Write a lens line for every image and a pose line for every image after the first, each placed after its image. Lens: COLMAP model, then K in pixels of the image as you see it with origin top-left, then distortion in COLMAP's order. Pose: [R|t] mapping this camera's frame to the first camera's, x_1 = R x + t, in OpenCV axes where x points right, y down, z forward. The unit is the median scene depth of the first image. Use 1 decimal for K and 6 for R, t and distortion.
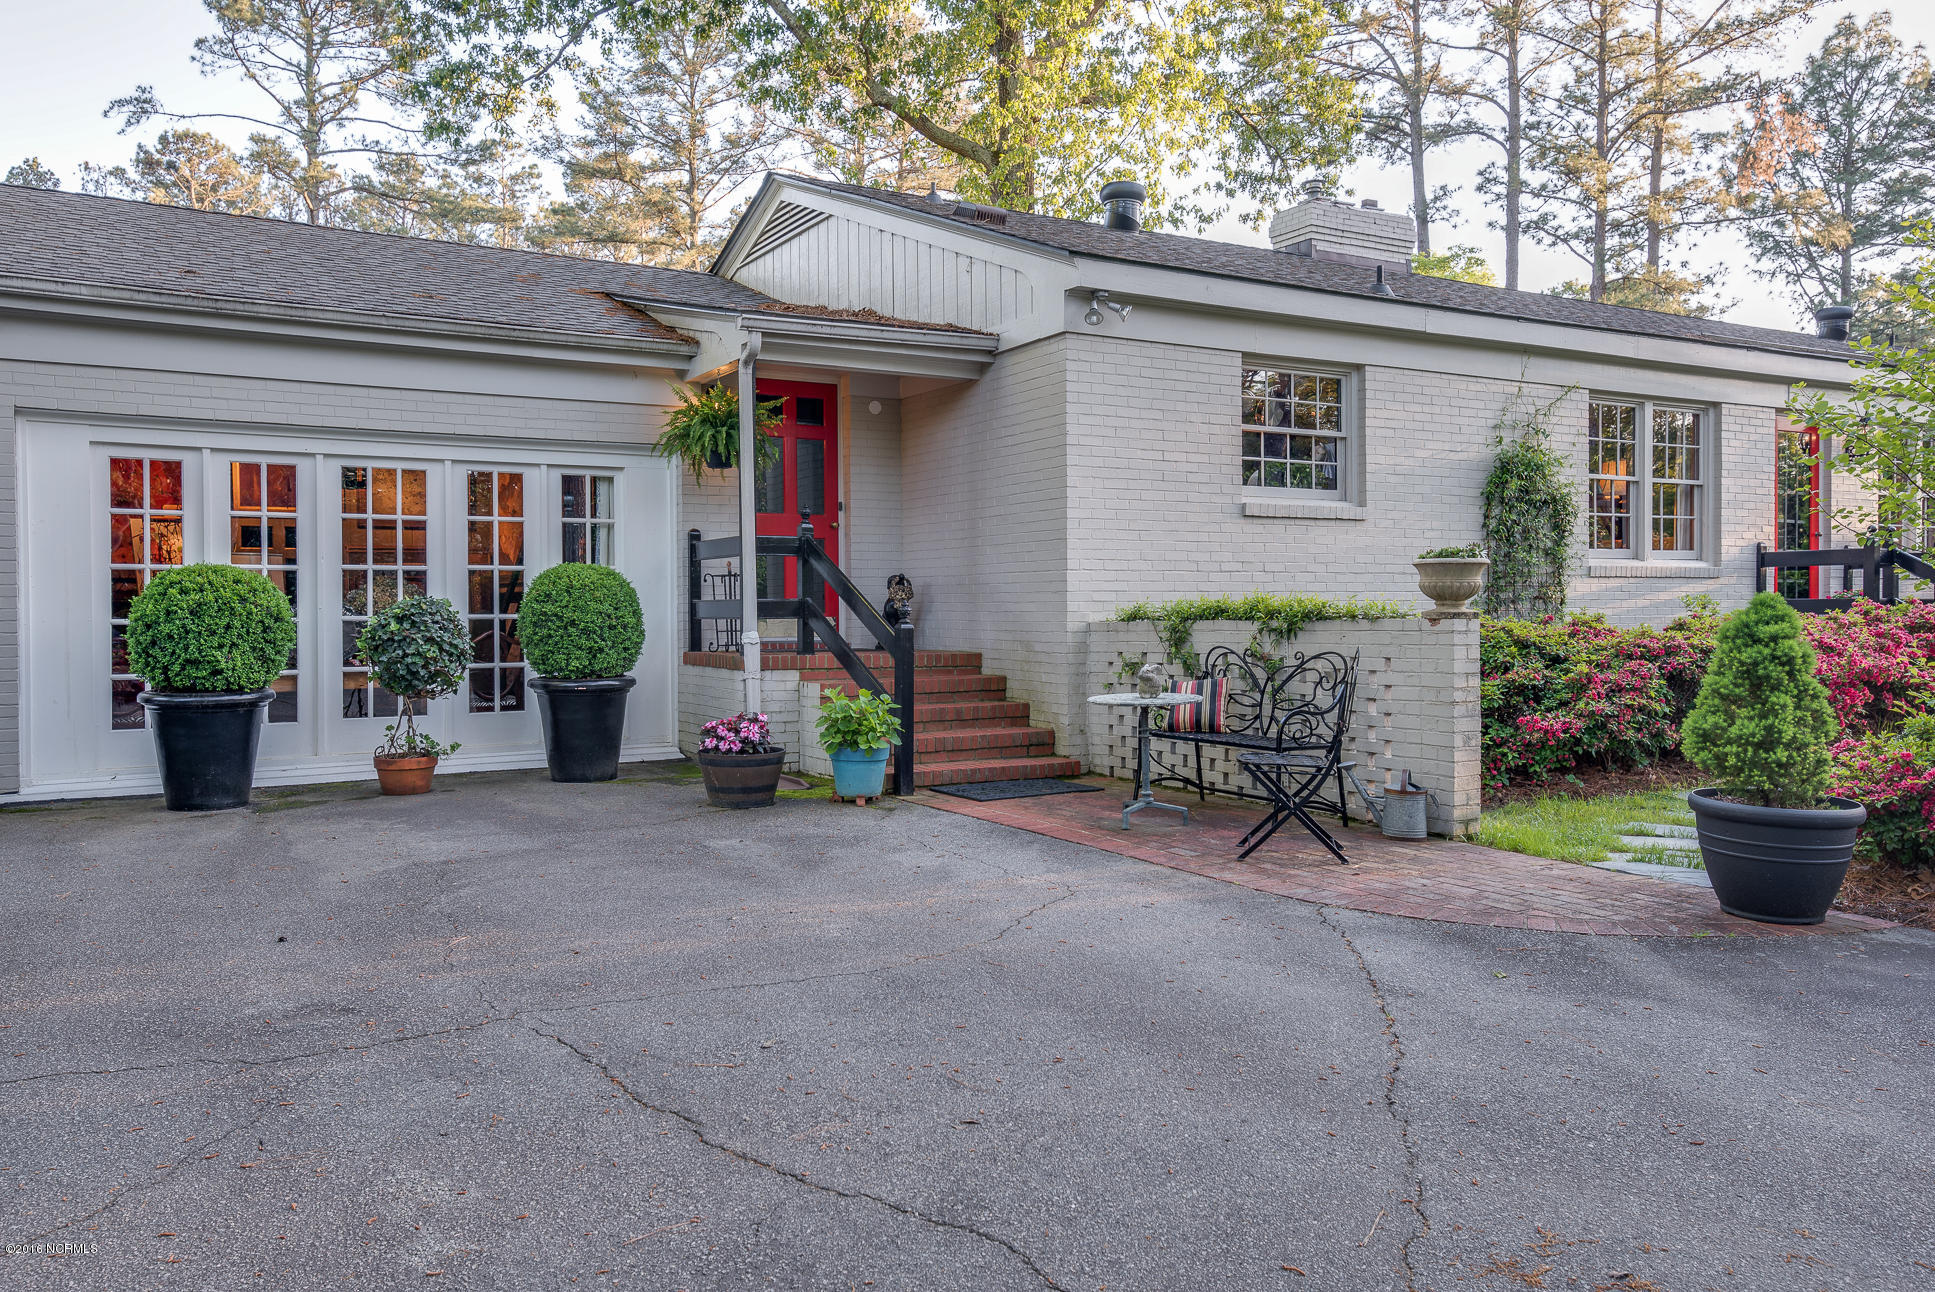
lens RADIAL K [[1443.1, 0, 953.1], [0, 1443.1, 631.8], [0, 0, 1]] dist [0.040796, -0.006516]
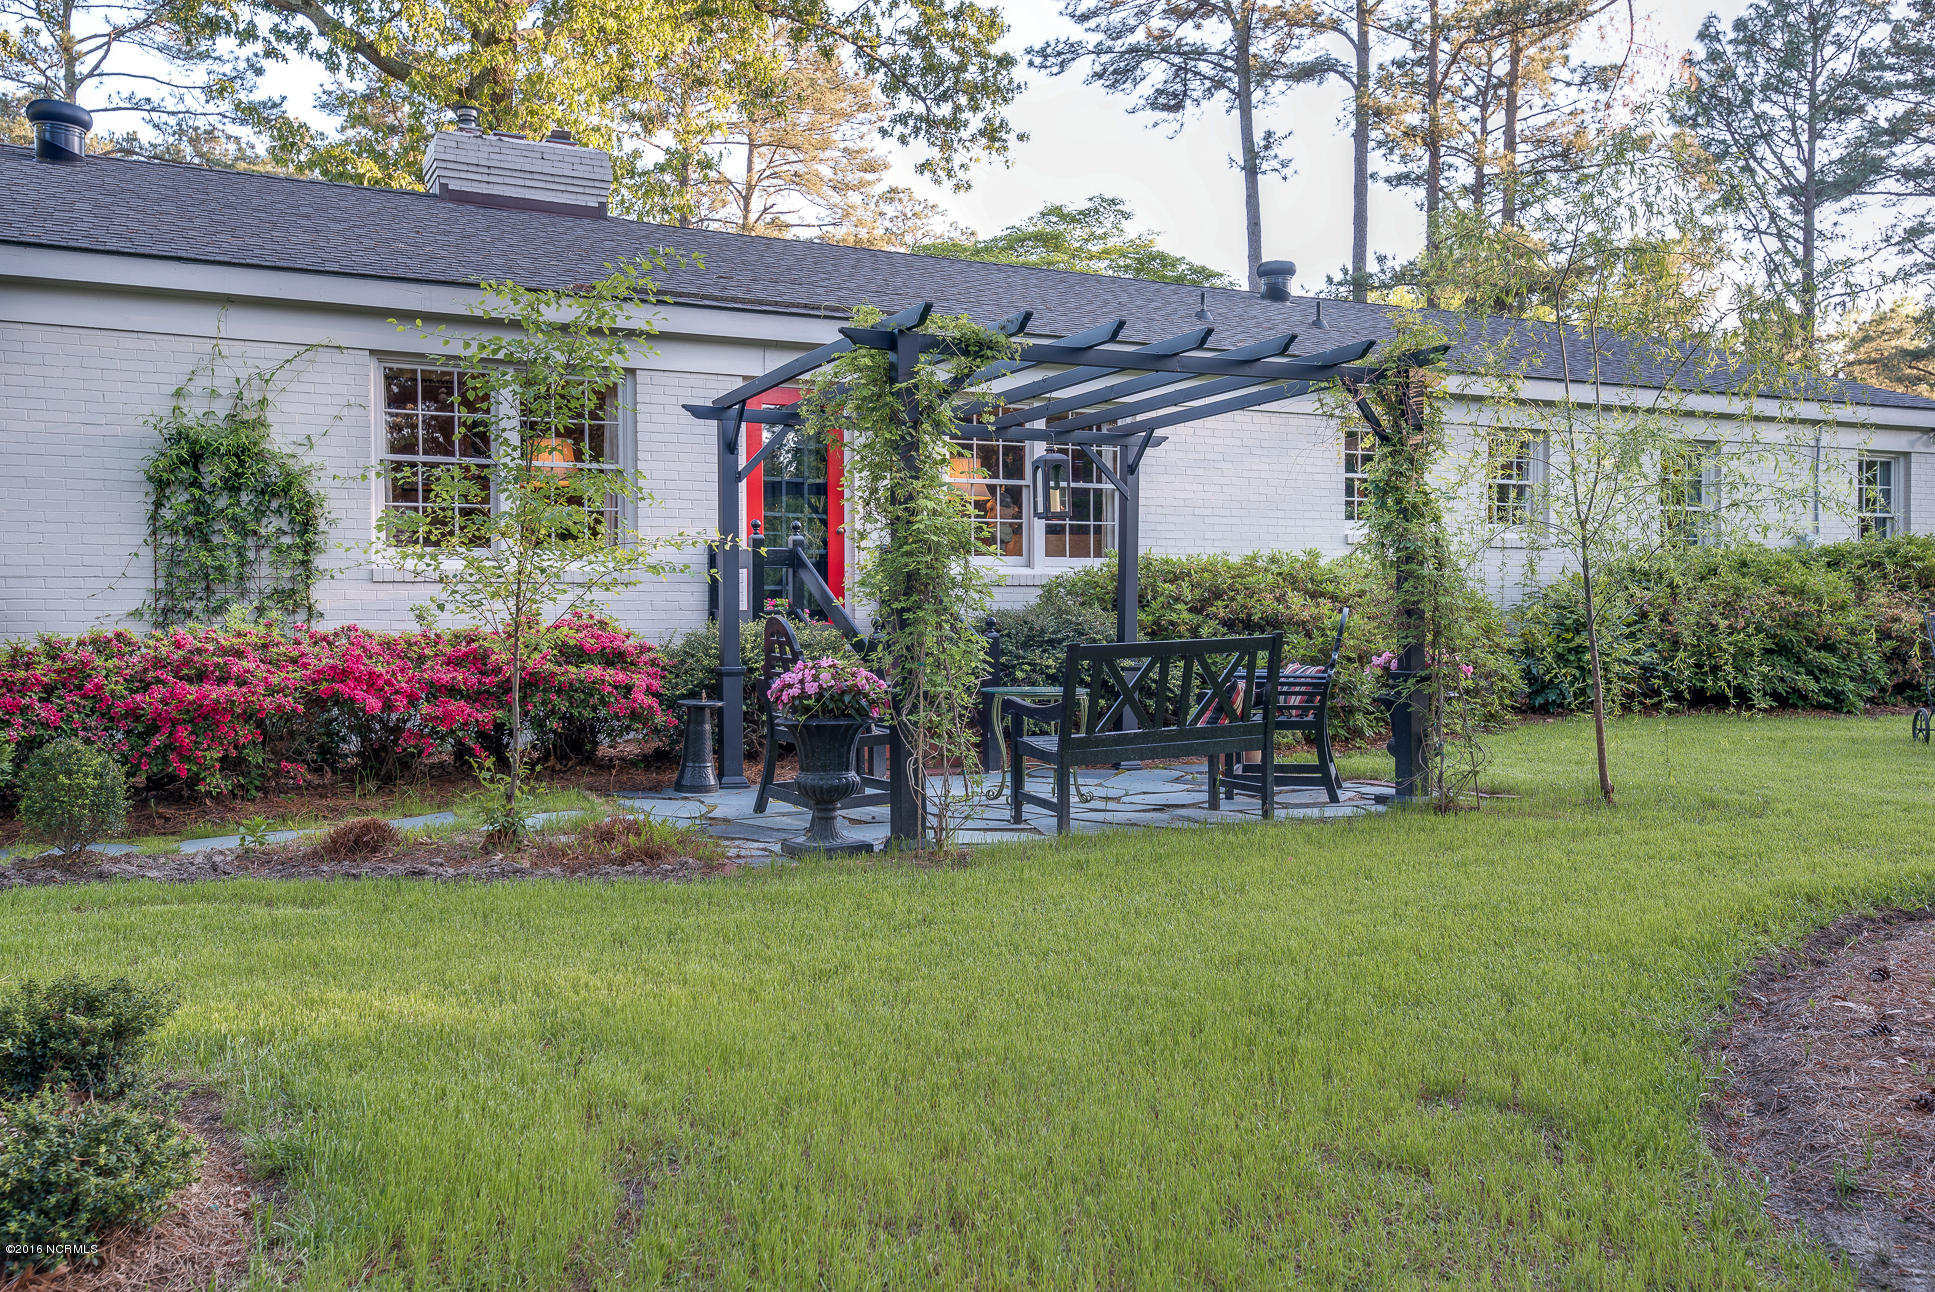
lens RADIAL K [[1586.4, 0, 970.2], [0, 1586.4, 642.8], [0, 0, 1]] dist [0.040310, 0.006706]
pose [[0.998107, 0.003534, -0.061400, 0.926169], [-0.003413, 0.999992, 0.002068, -0.007316], [0.061406, -0.001854, 0.998111, 0.148769]]
